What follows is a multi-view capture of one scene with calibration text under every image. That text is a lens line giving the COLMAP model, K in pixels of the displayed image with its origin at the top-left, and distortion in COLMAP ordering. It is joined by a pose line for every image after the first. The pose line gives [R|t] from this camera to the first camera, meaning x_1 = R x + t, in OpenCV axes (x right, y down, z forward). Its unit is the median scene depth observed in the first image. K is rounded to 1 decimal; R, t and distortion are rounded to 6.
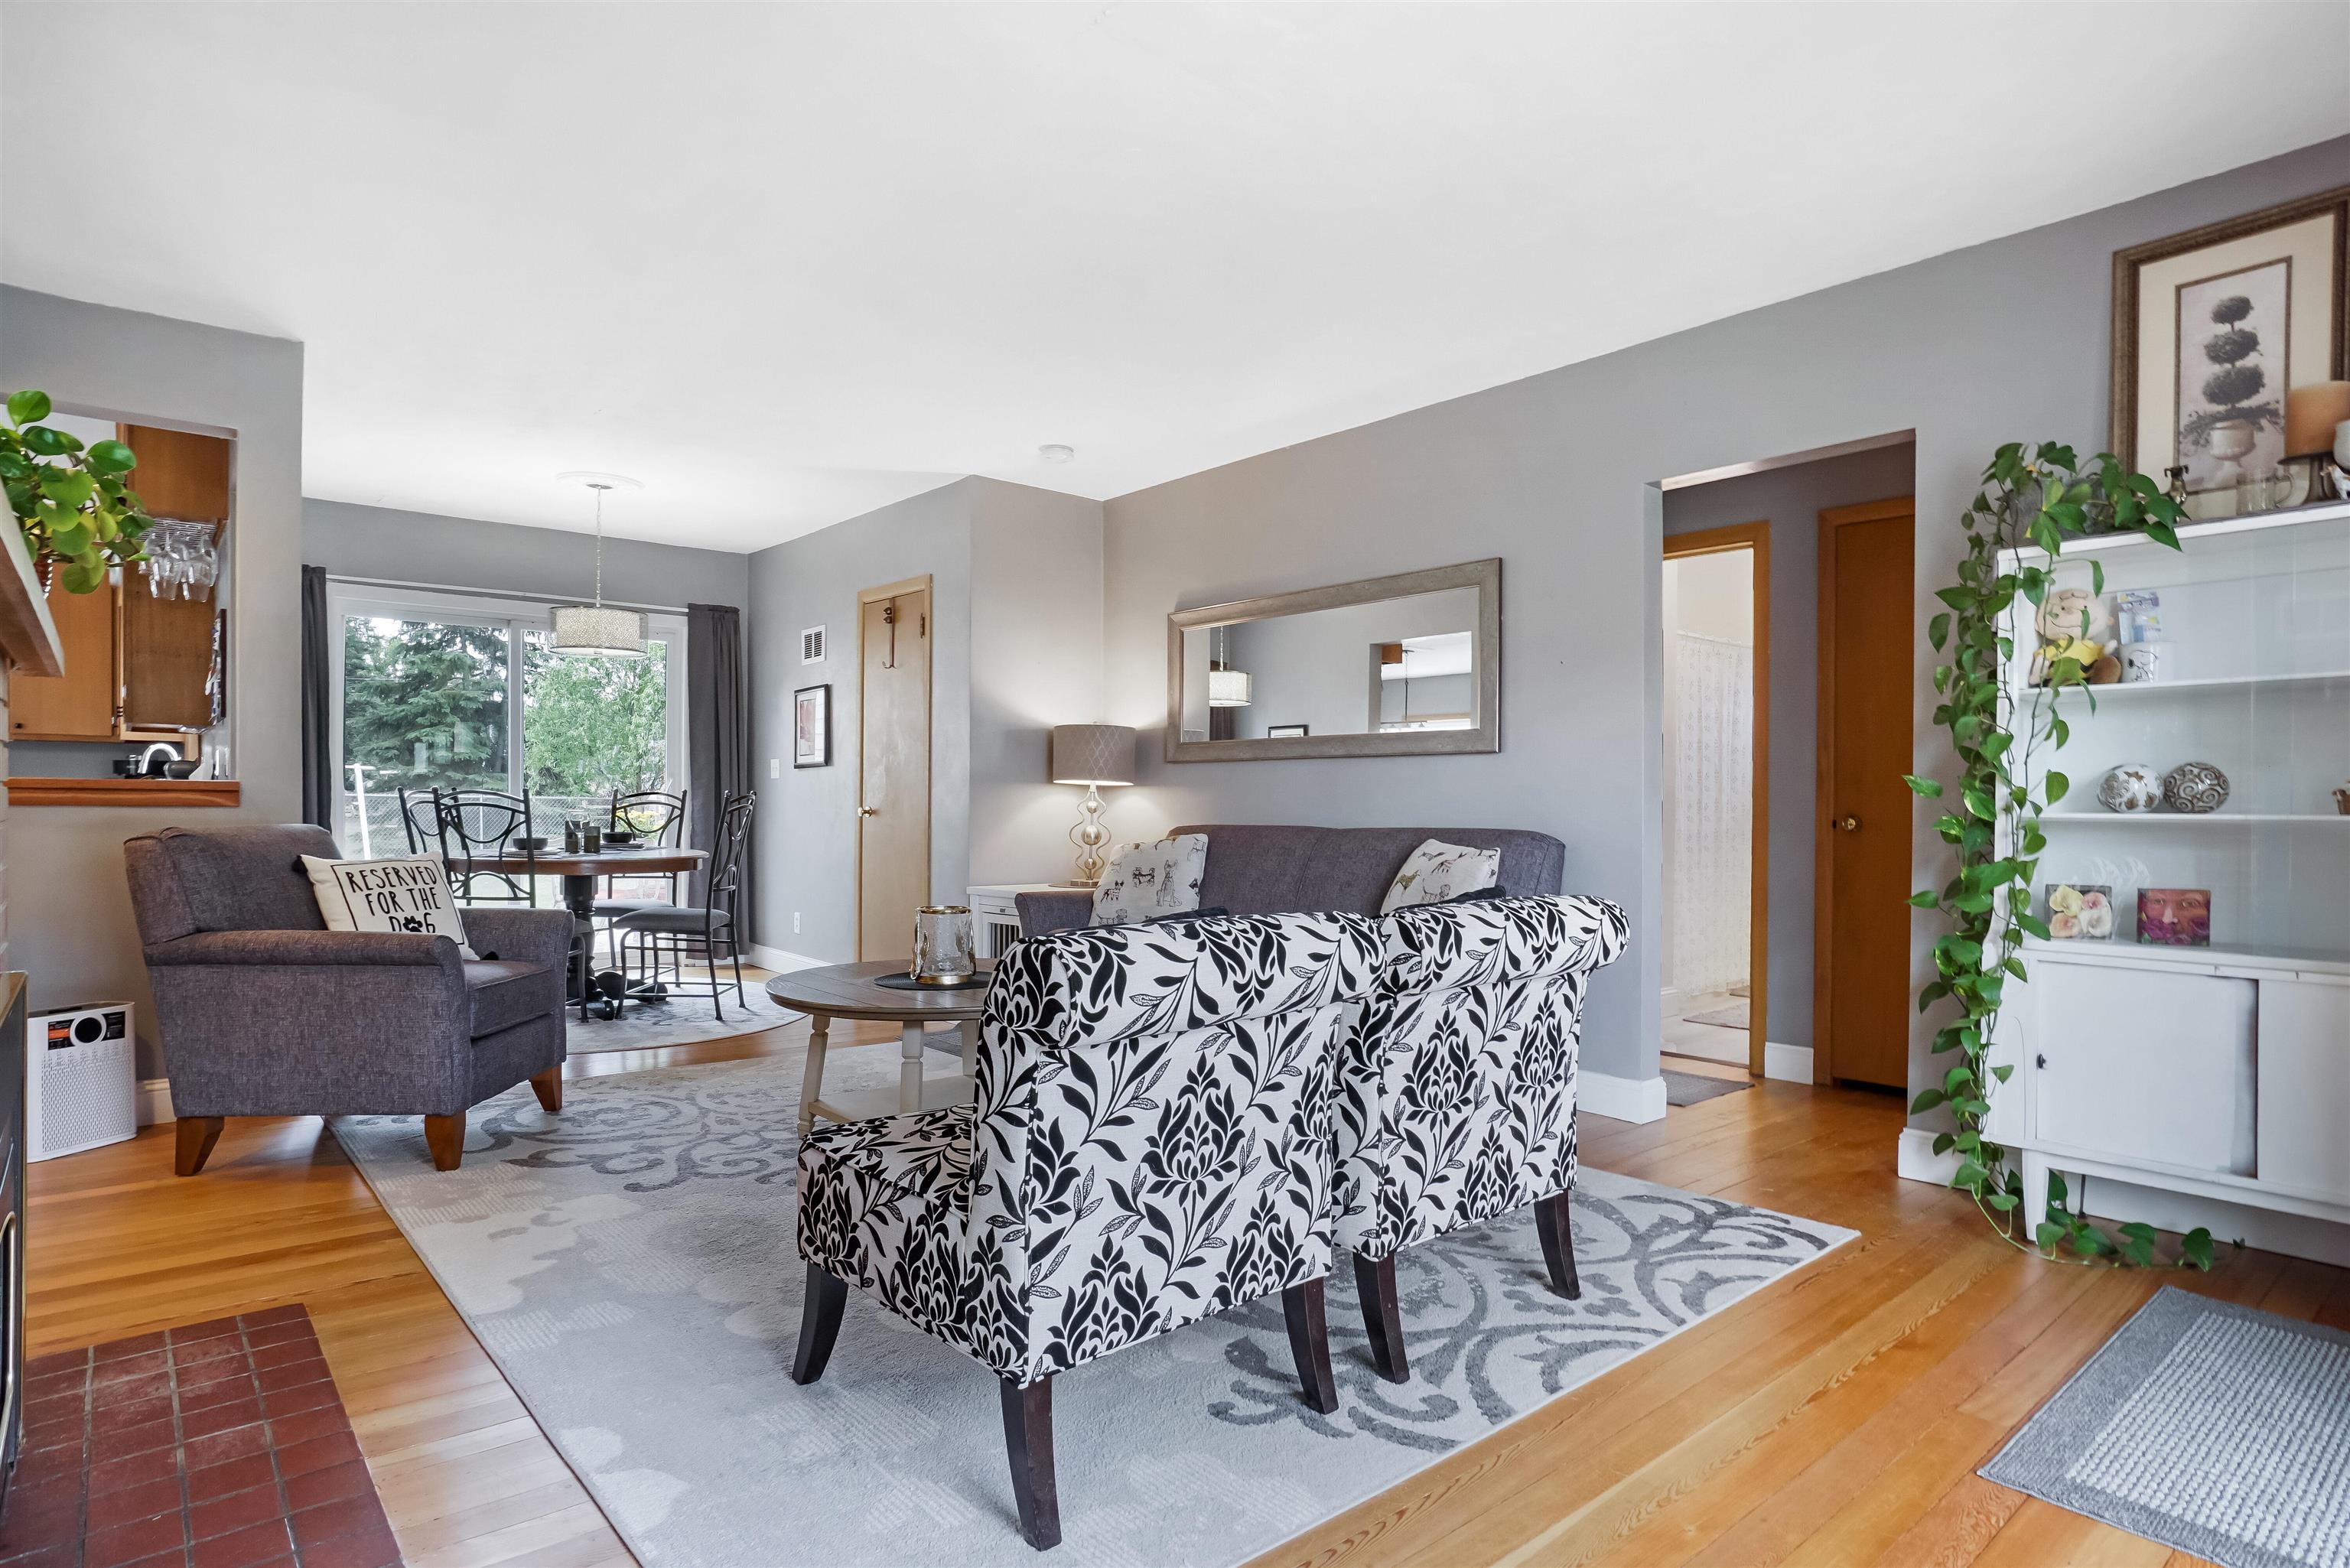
lens RADIAL K [[1243.6, 0, 1167.2], [0, 1243.6, 799.7], [0, 0, 1]] dist [-0.032028, 0.000838]
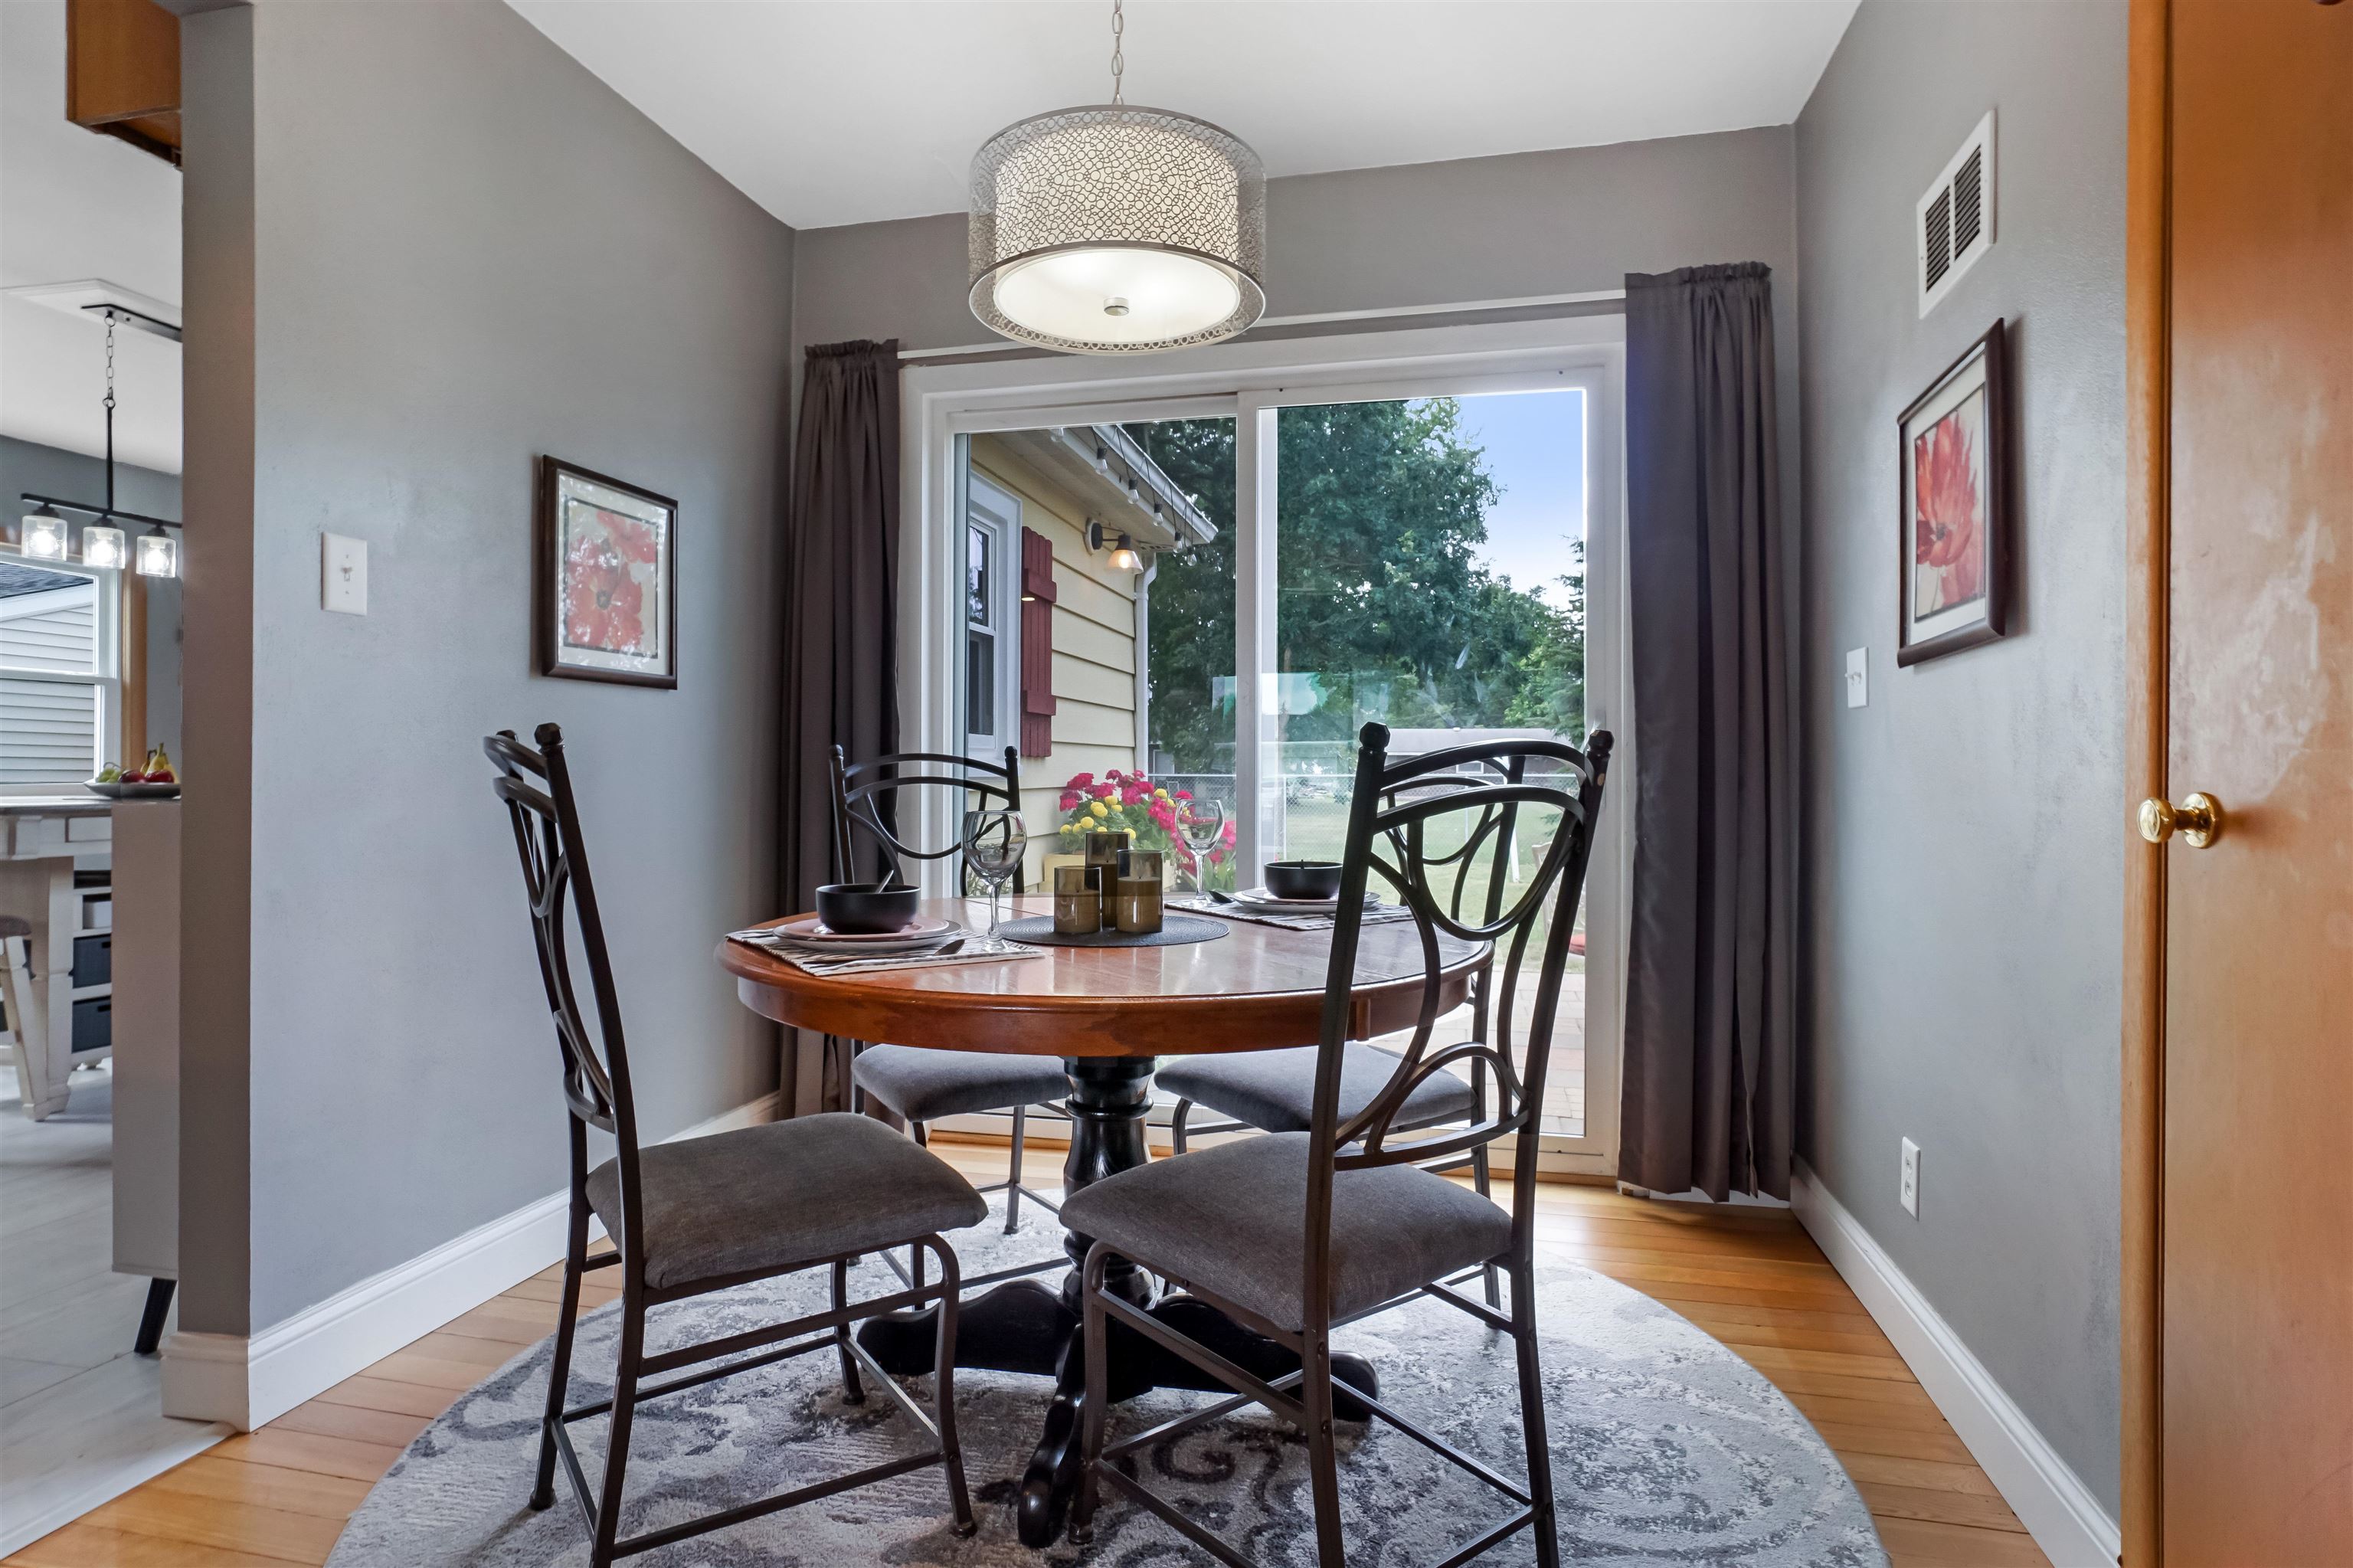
lens RADIAL K [[1245.3, 0, 1173.0], [0, 1245.3, 780.3], [0, 0, 1]] dist [-0.032028, 0.000838]
pose [[0.588925, -0.006822, -0.808159, -0.187056], [0.007946, 0.999965, -0.002650, 0.002175], [0.808148, -0.004861, 0.588959, 0.781027]]
